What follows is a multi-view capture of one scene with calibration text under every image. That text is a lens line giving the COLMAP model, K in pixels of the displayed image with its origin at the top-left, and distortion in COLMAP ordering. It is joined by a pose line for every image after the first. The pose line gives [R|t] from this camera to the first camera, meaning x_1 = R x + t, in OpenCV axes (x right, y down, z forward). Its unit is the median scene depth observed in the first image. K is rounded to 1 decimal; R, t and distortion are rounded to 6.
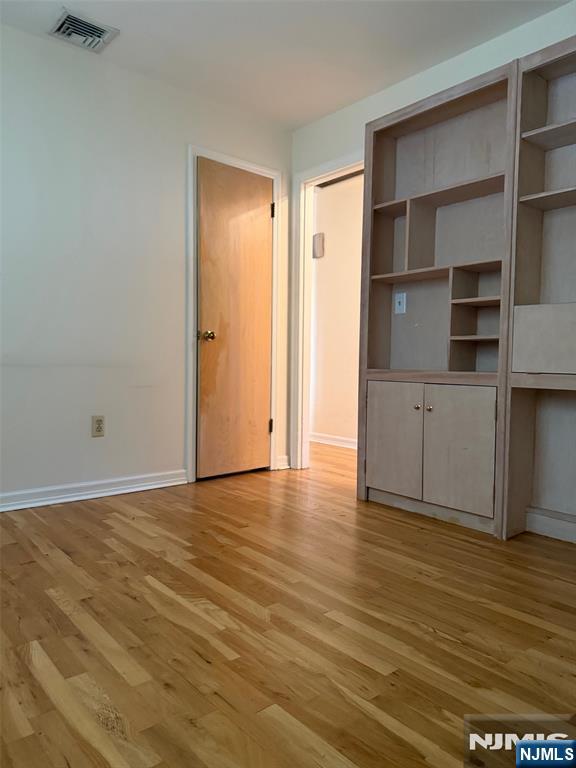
lens RADIAL K [[539.7, 0, 287.7], [0, 539.7, 384.5], [0, 0, 1]] dist [-0.036591, -0.008149]
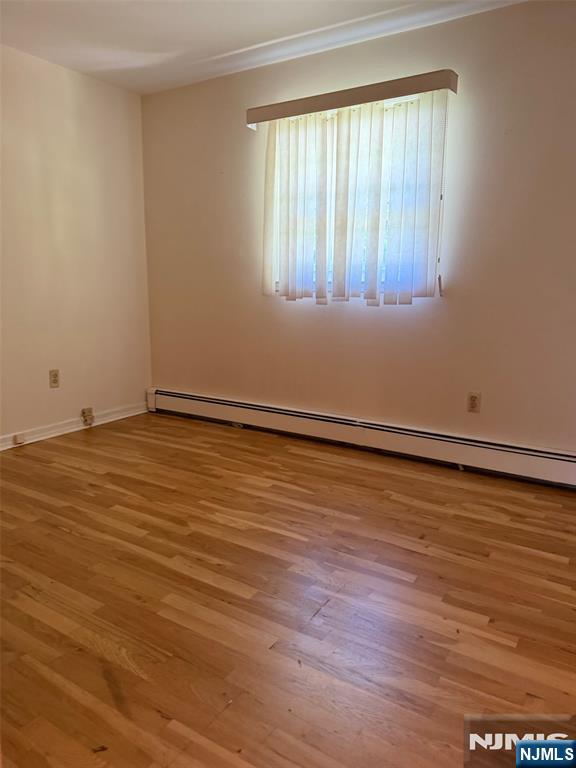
lens RADIAL K [[539.7, 0, 288.3], [0, 539.7, 384.1], [0, 0, 1]] dist [-0.036591, -0.008149]
pose [[-0.957763, 0.024275, -0.286532, 0.109759], [-0.040920, 0.974785, 0.219363, -0.246908], [0.284632, 0.221823, -0.932620, 2.266363]]
